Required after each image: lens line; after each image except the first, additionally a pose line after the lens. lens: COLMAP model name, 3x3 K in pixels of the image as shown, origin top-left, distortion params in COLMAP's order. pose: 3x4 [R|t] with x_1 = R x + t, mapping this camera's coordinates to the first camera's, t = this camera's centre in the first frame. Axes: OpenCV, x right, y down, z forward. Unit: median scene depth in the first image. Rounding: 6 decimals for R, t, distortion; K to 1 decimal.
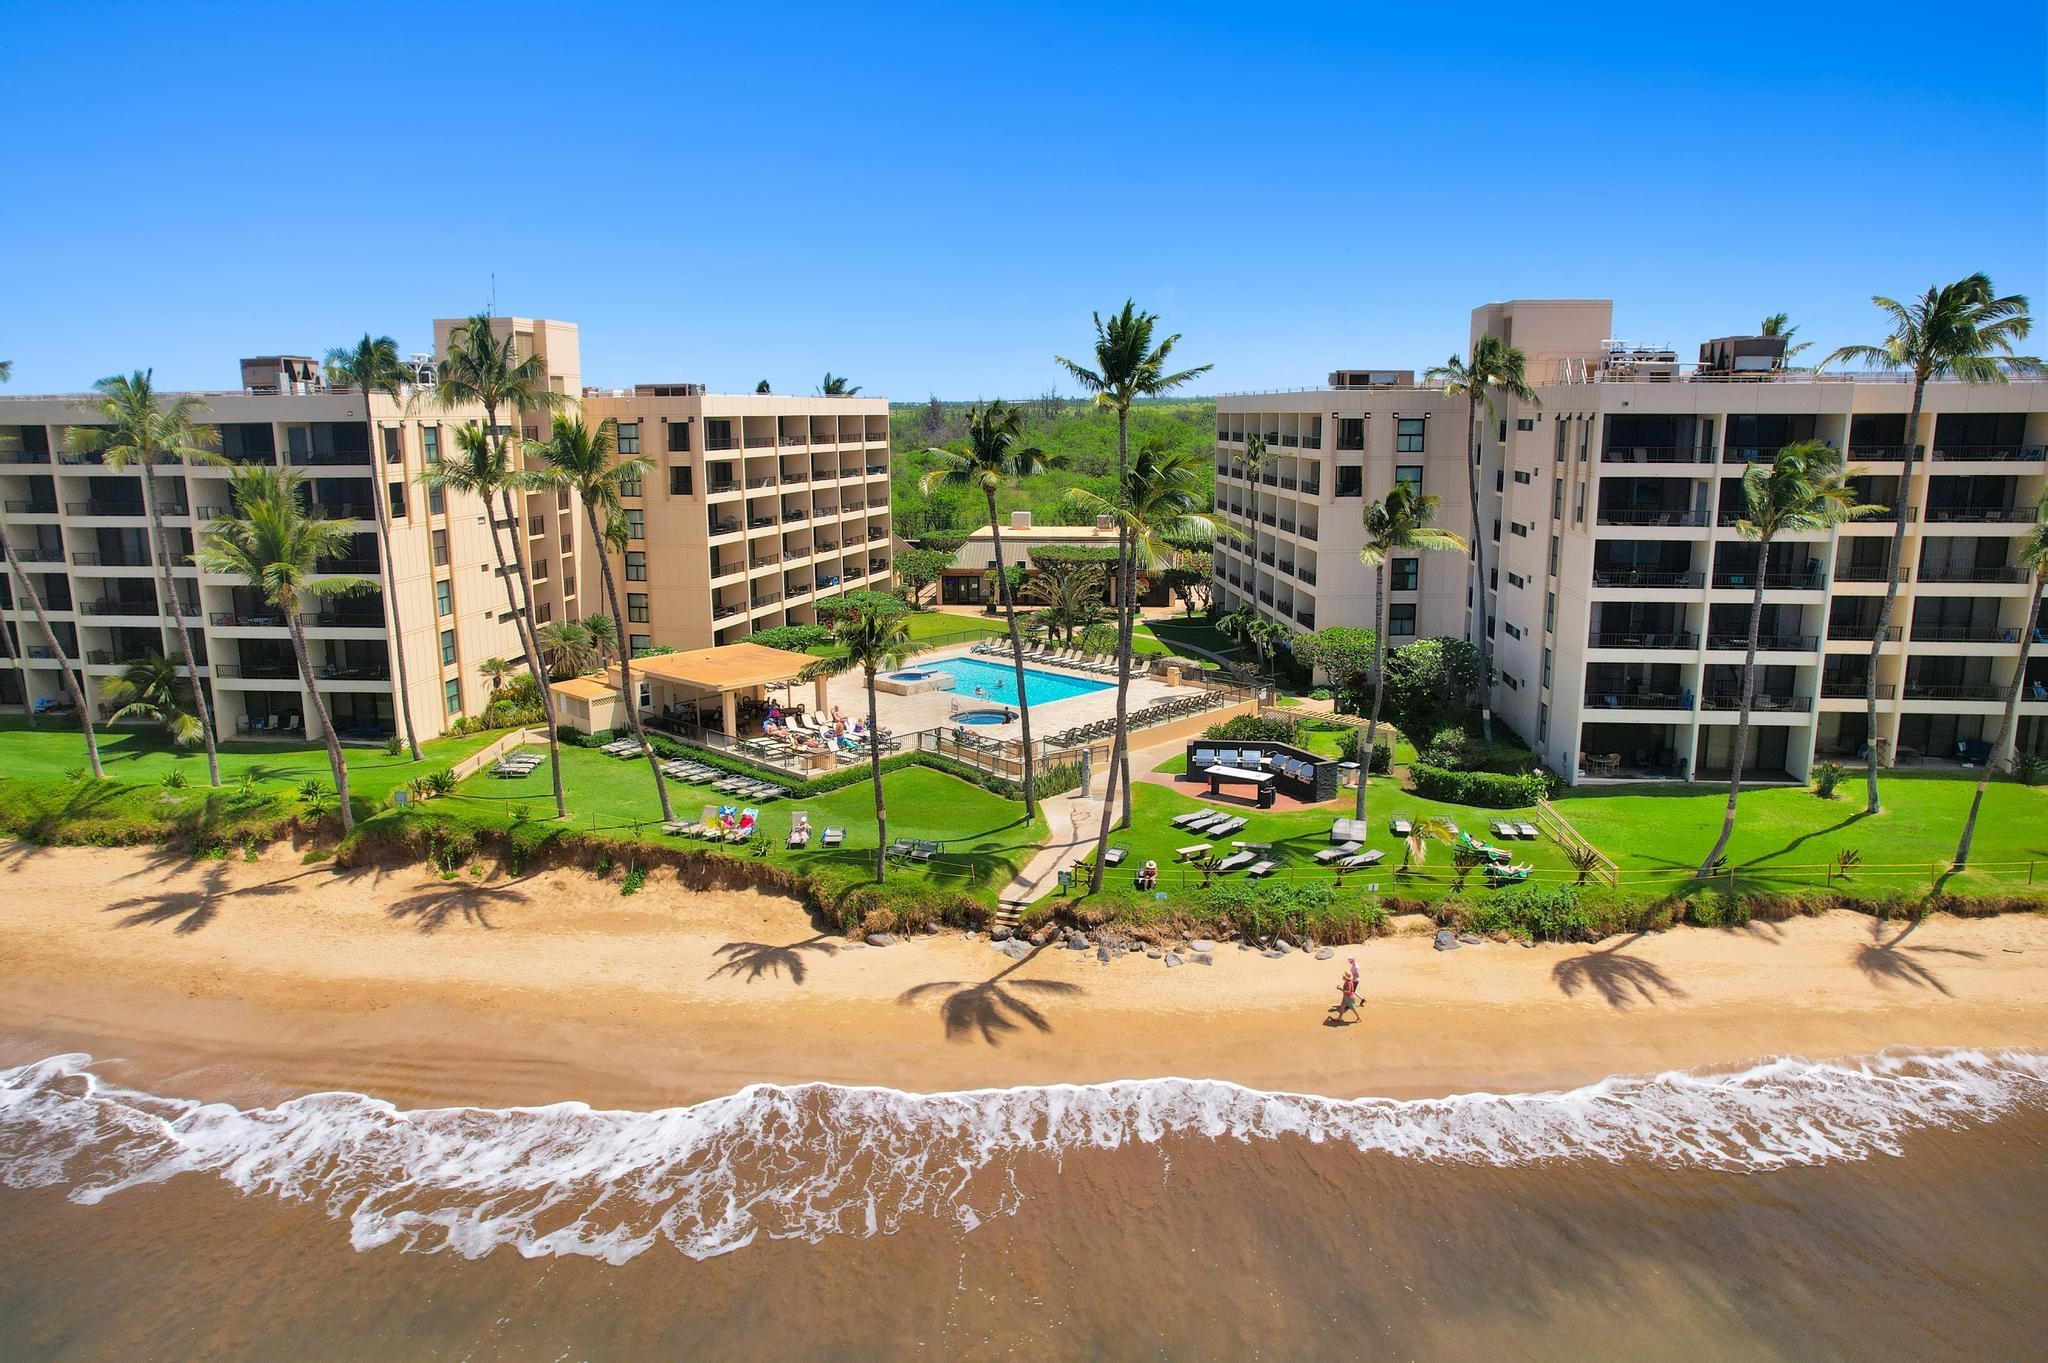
lens RADIAL K [[1367.9, 0, 1024.0], [0, 1367.9, 681.5], [0, 0, 1]] dist [-0.044367, -0.001580]
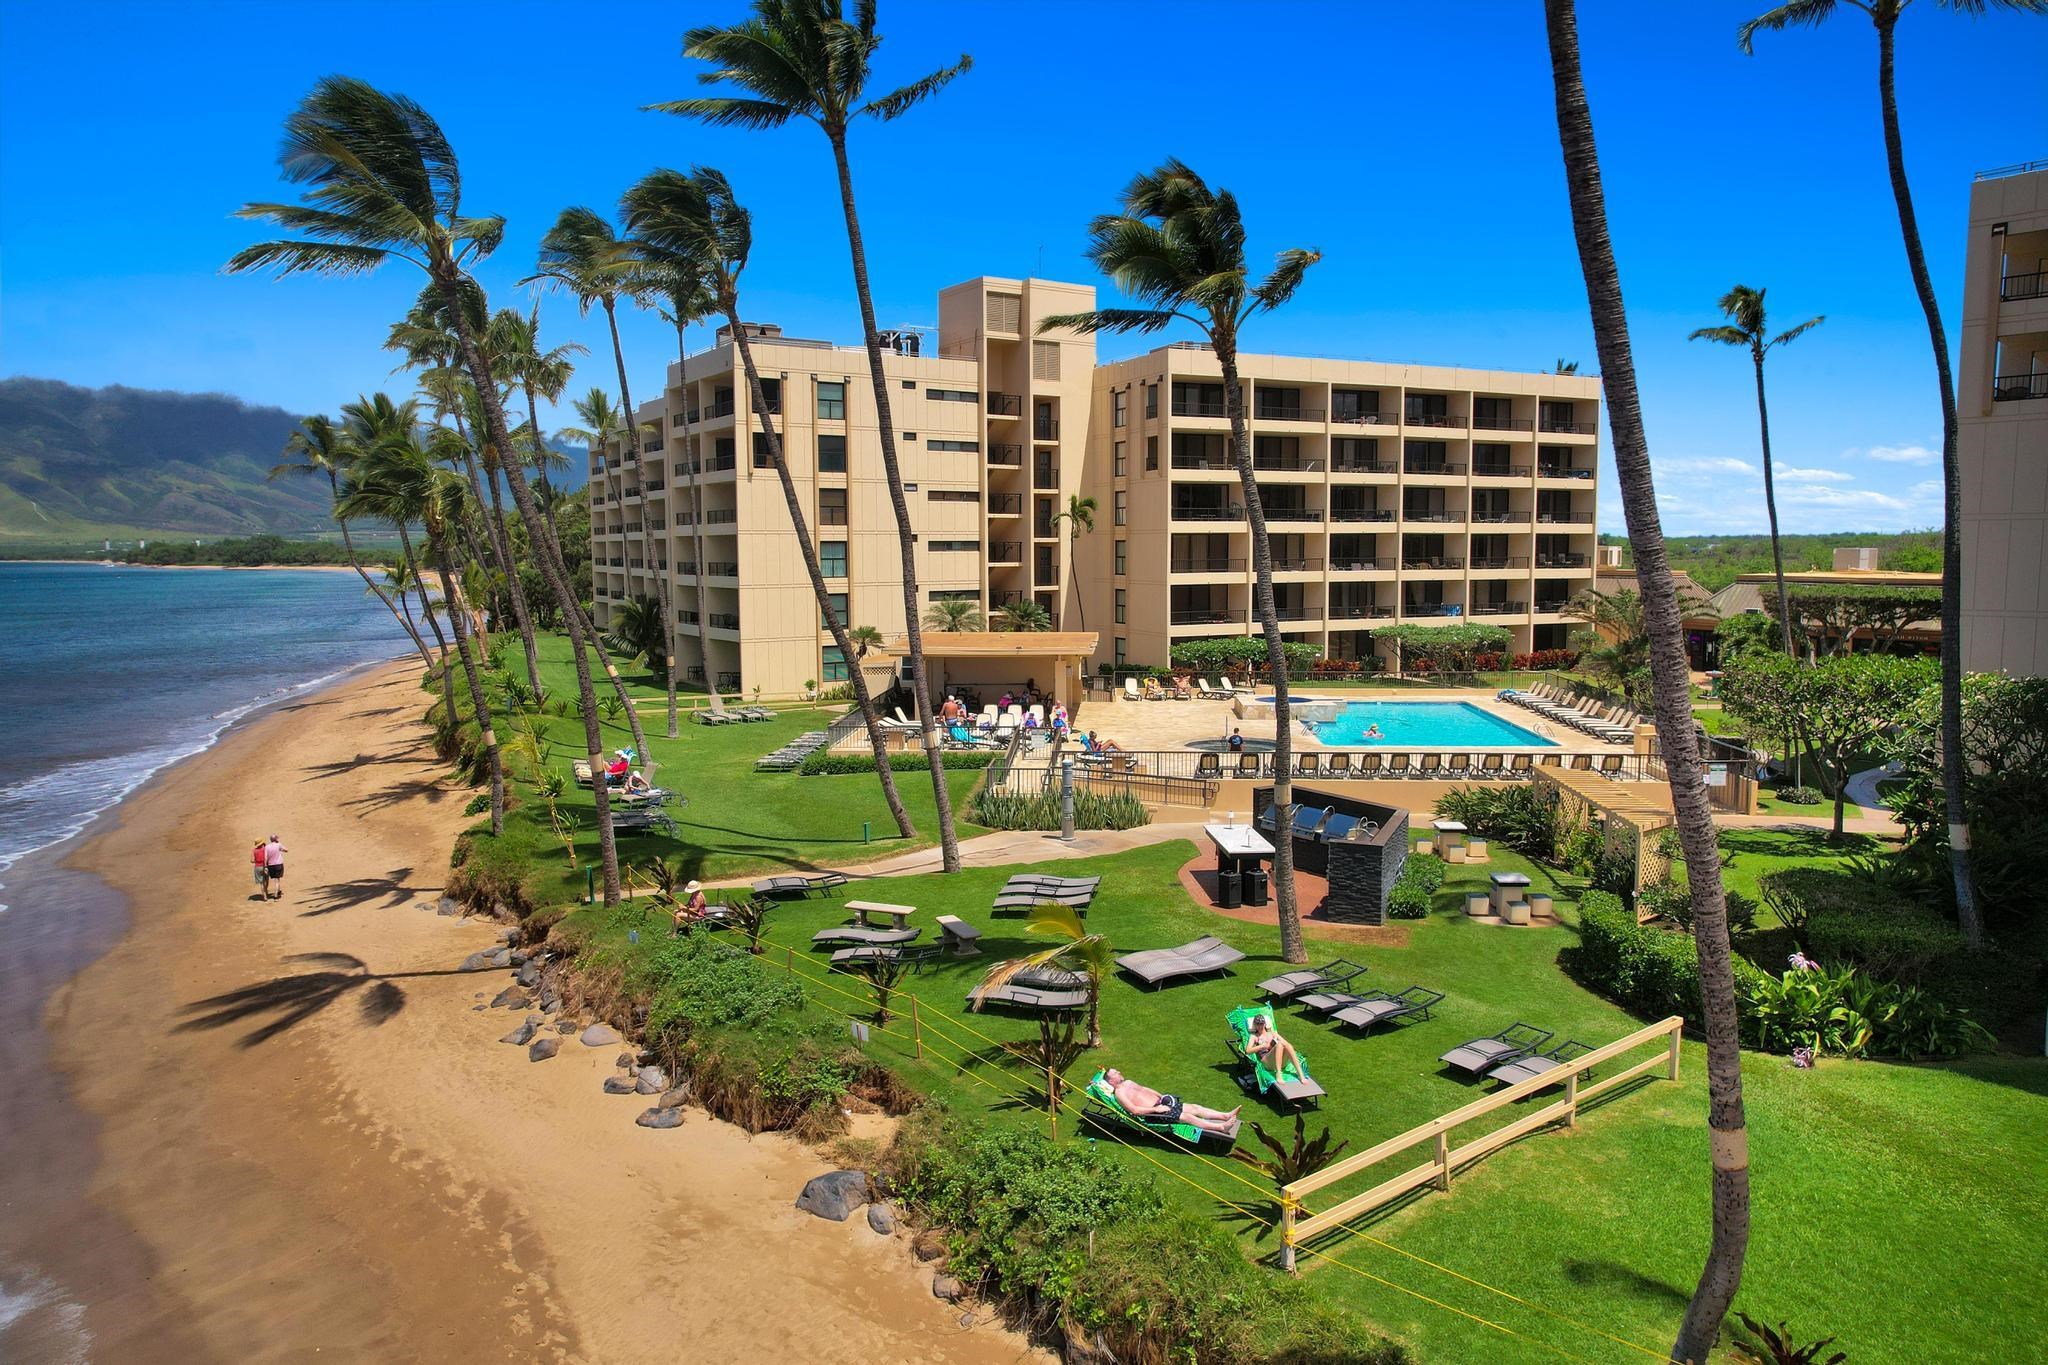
lens RADIAL K [[1367.9, 0, 1024.0], [0, 1367.9, 682.5], [0, 0, 1]] dist [-0.044367, -0.001580]
pose [[0.638775, 0.083571, -0.764842, 0.365647], [-0.152686, 0.988081, -0.019556, 0.021709], [0.754091, 0.129273, 0.643921, 0.426693]]
